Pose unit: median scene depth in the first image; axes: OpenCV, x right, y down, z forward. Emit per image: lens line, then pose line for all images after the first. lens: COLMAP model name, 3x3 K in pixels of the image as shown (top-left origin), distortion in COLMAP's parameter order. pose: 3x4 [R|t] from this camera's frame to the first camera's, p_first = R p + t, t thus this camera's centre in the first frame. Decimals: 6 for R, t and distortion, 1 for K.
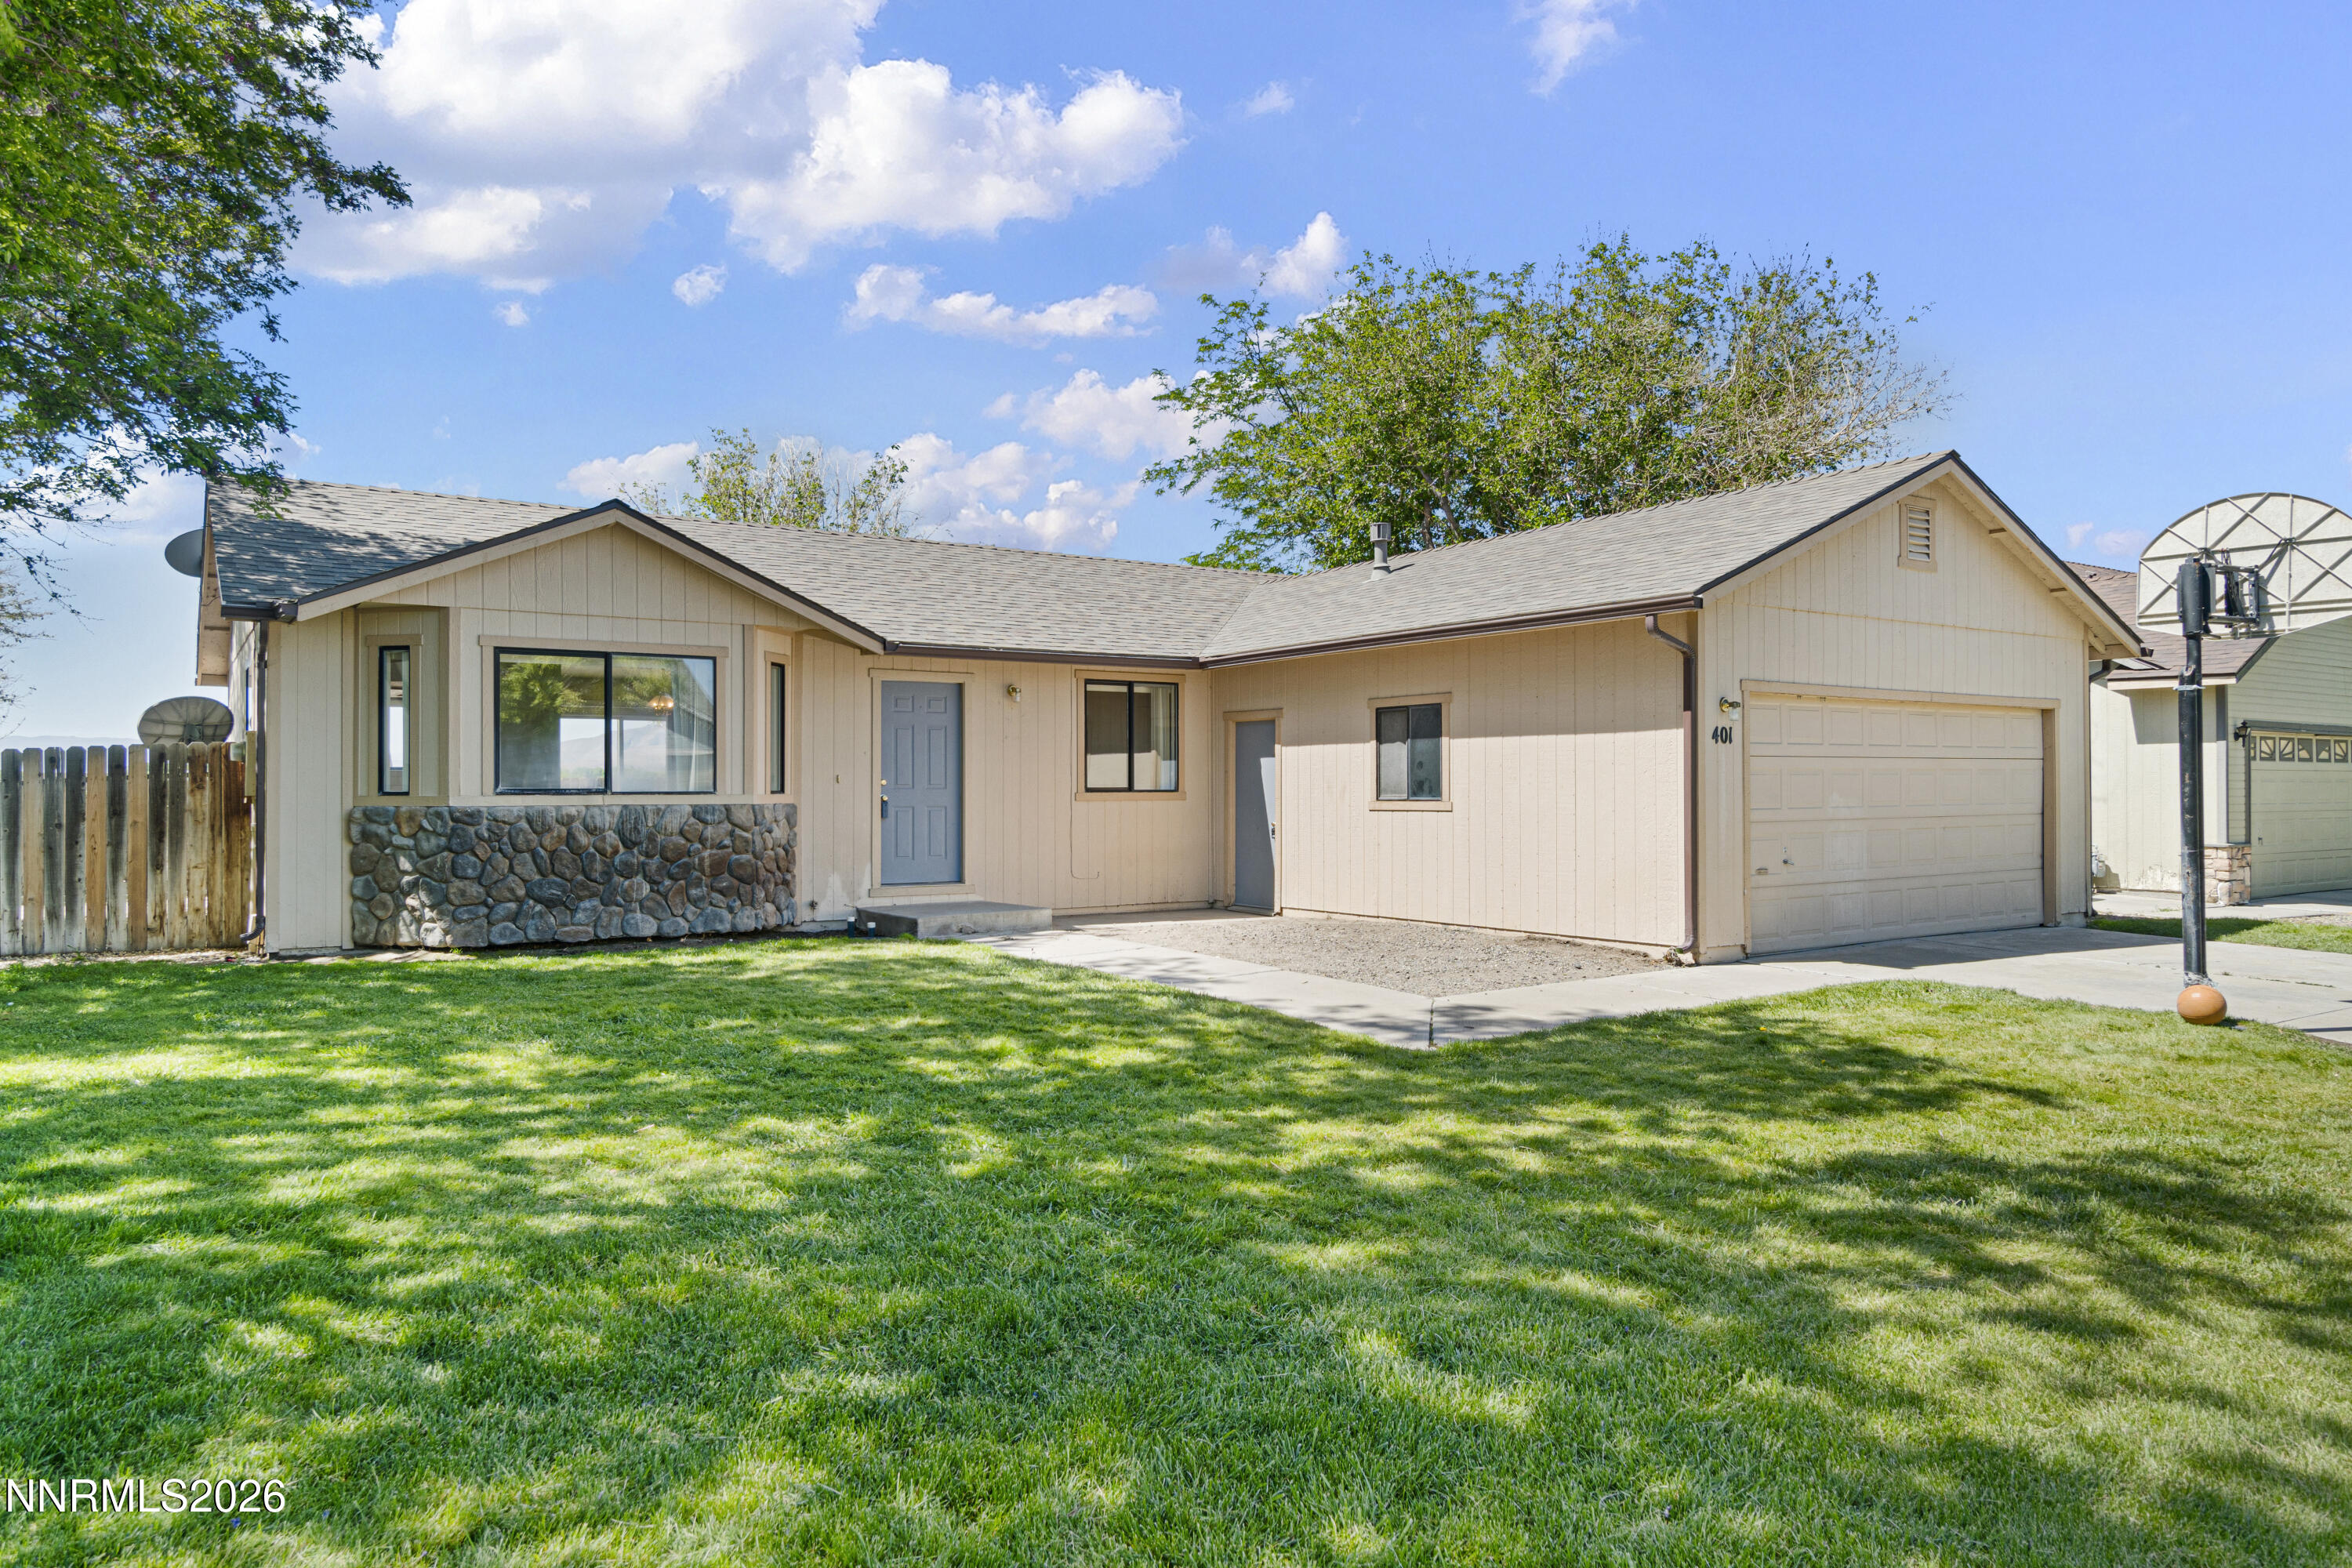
lens RADIAL K [[1537.2, 0, 1170.7], [0, 1537.2, 776.6], [0, 0, 1]] dist [-0.019301, 0.015528]
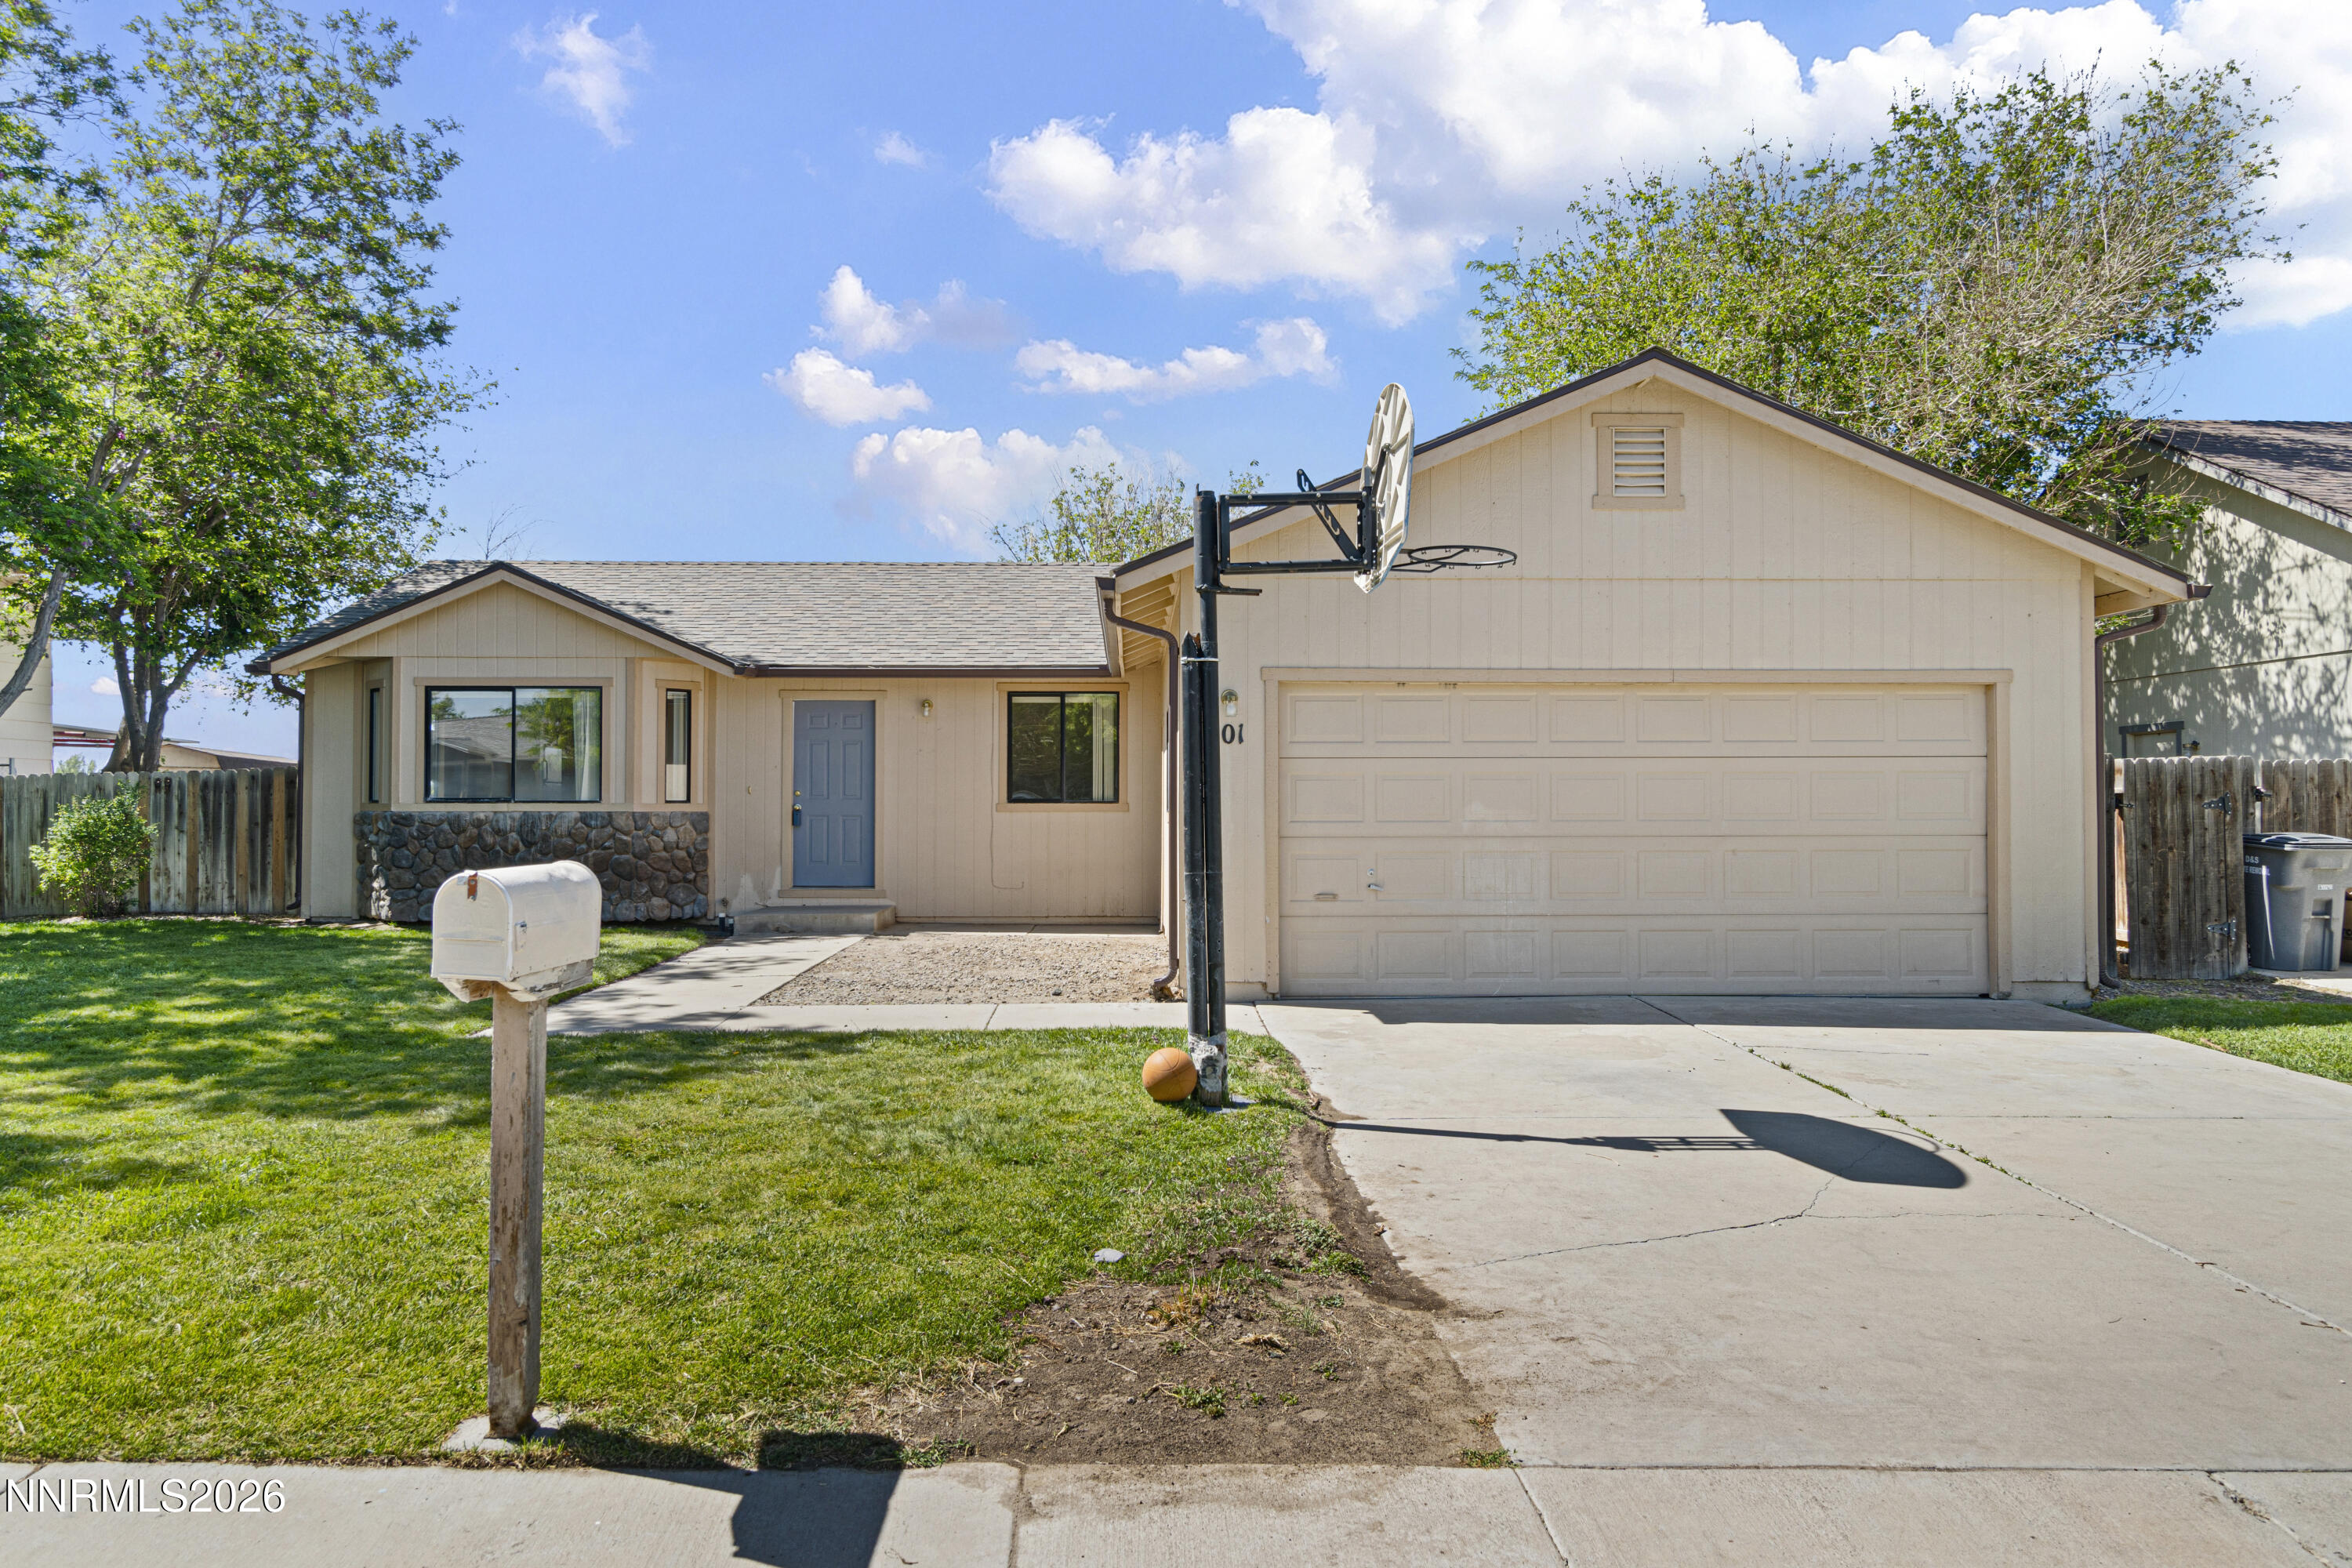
lens RADIAL K [[1537.2, 0, 1165.6], [0, 1537.2, 782.6], [0, 0, 1]] dist [-0.019301, 0.015528]
pose [[0.845814, -0.005543, -0.533449, 0.691289], [0.001523, 0.999967, -0.007975, 0.005897], [0.533476, 0.005932, 0.845795, 0.232805]]
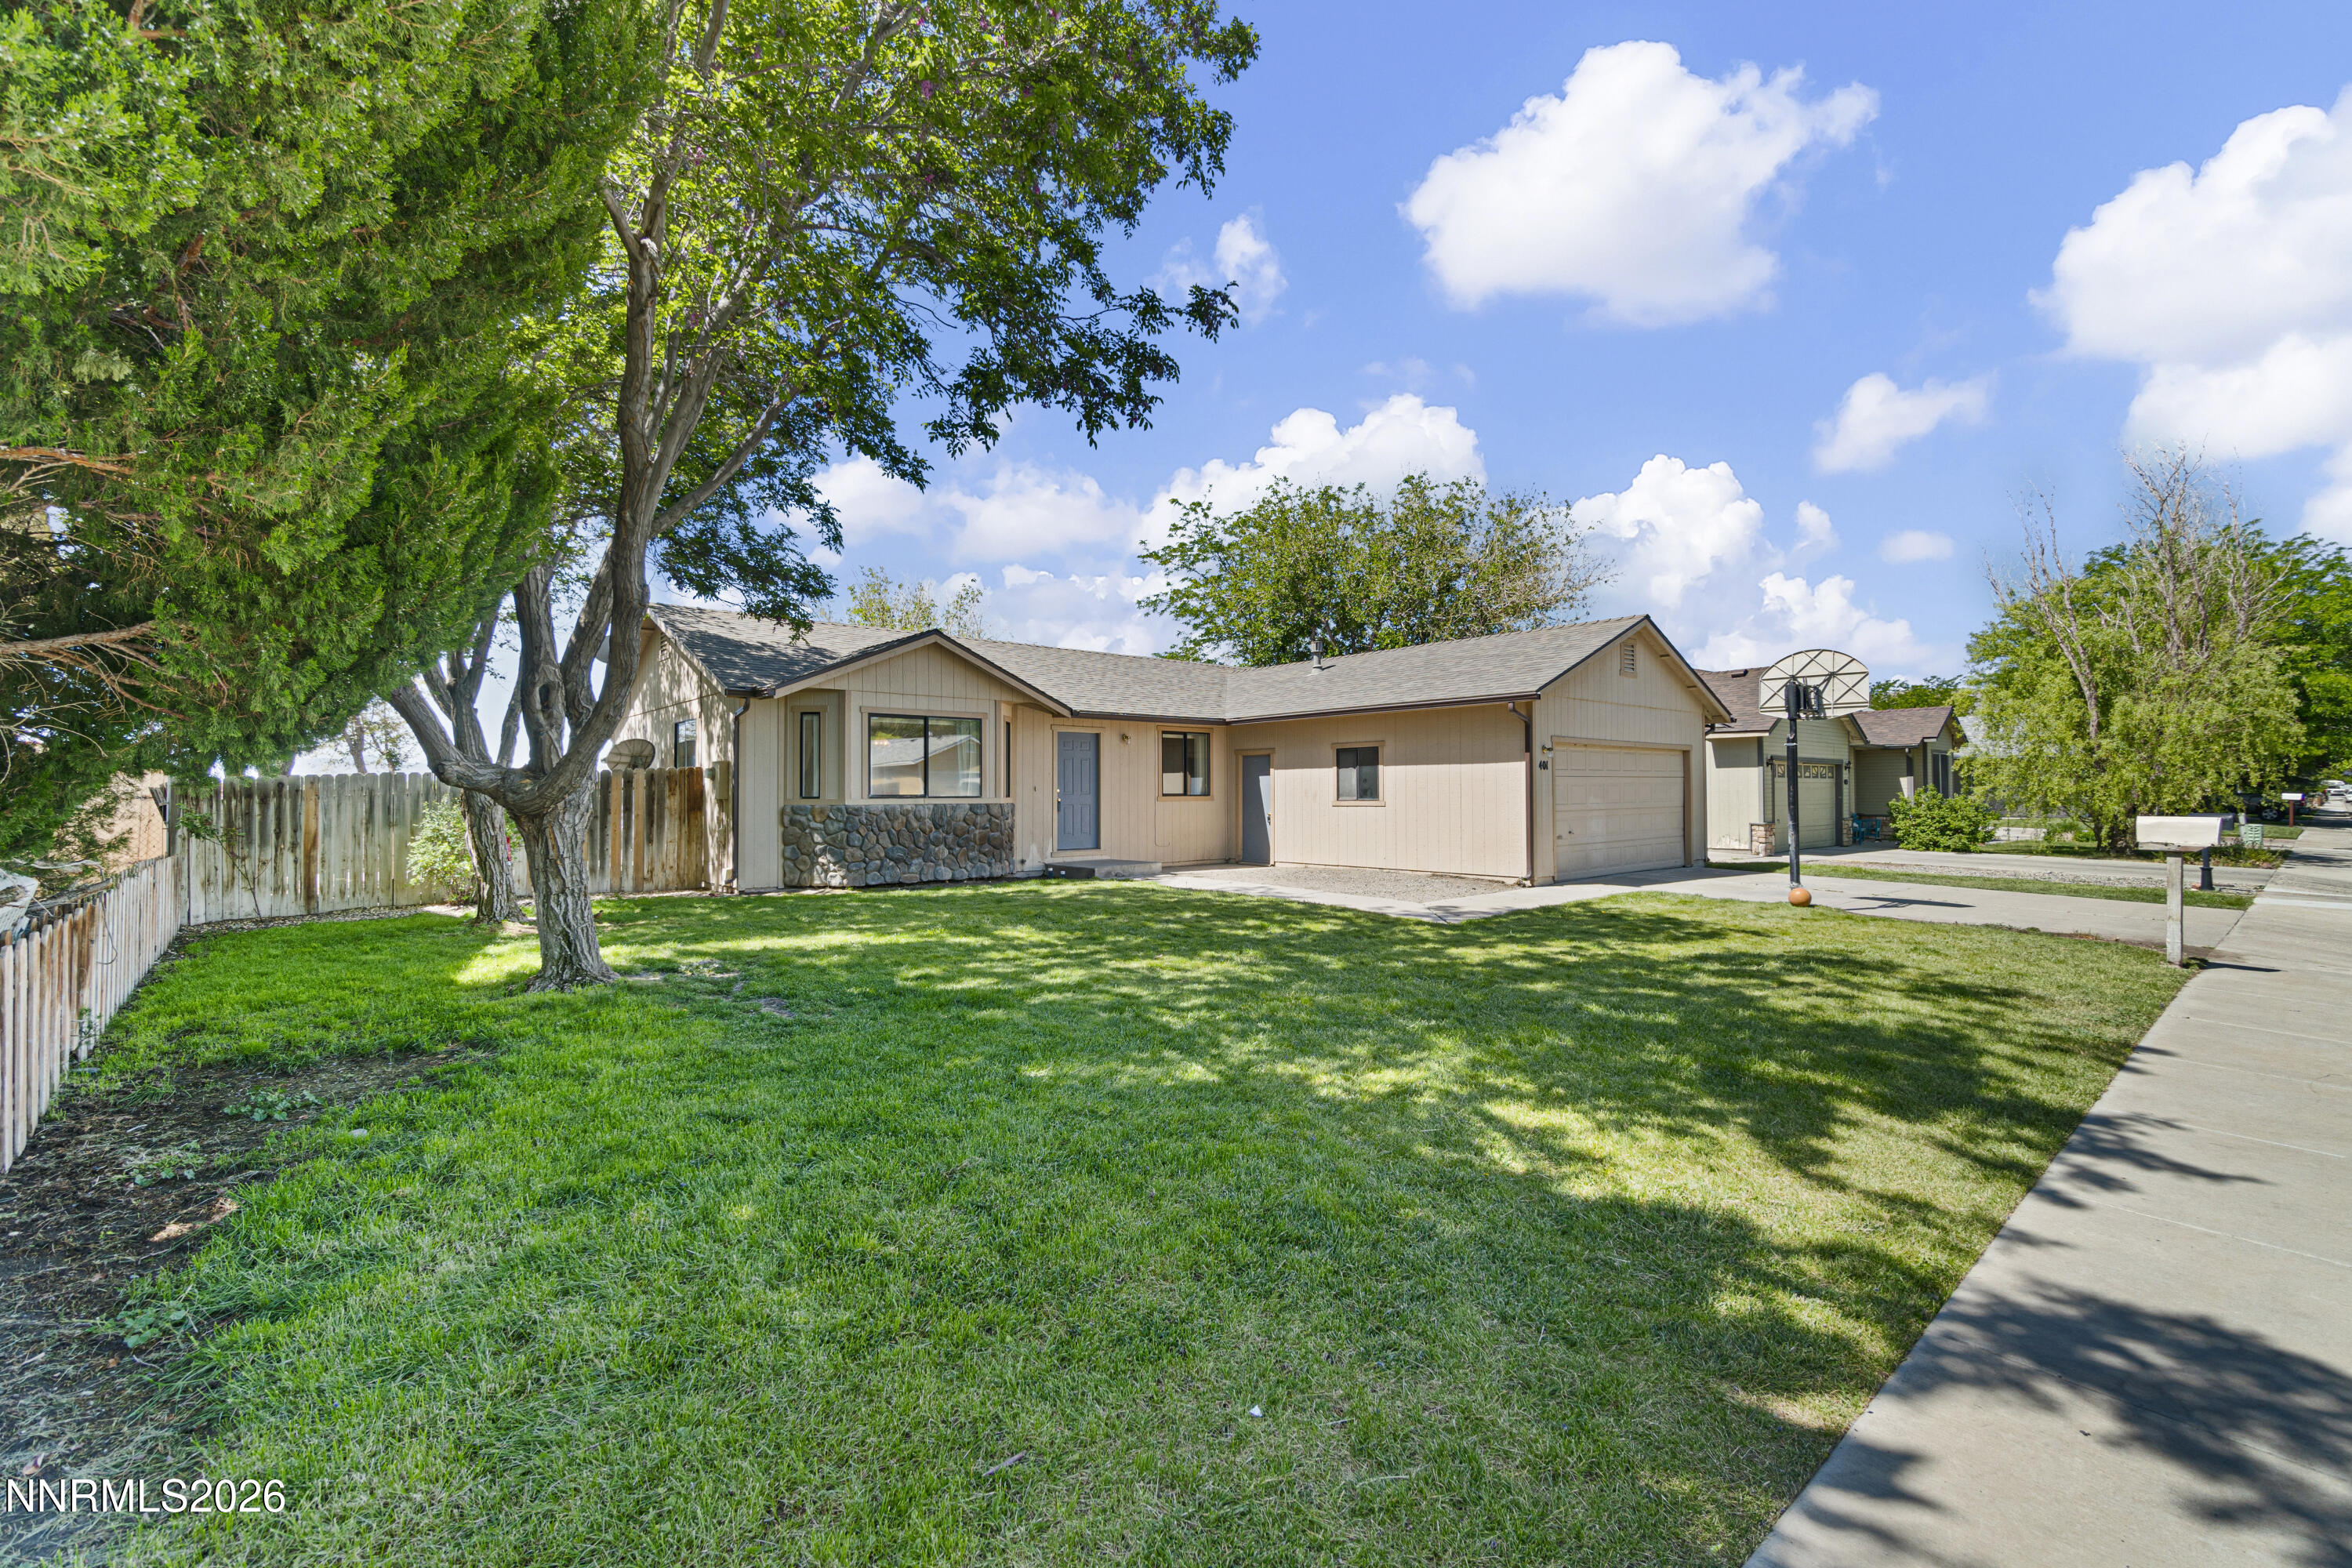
lens RADIAL K [[1016.1, 0, 1179.2], [0, 1016.1, 773.7], [0, 0, 1]] dist [-0.008109, 0.002682]
pose [[0.992784, 0.000562, 0.119917, -0.209854], [0.000892, 0.999927, -0.012074, -0.001600], [-0.119915, 0.012094, 0.992711, -0.170675]]
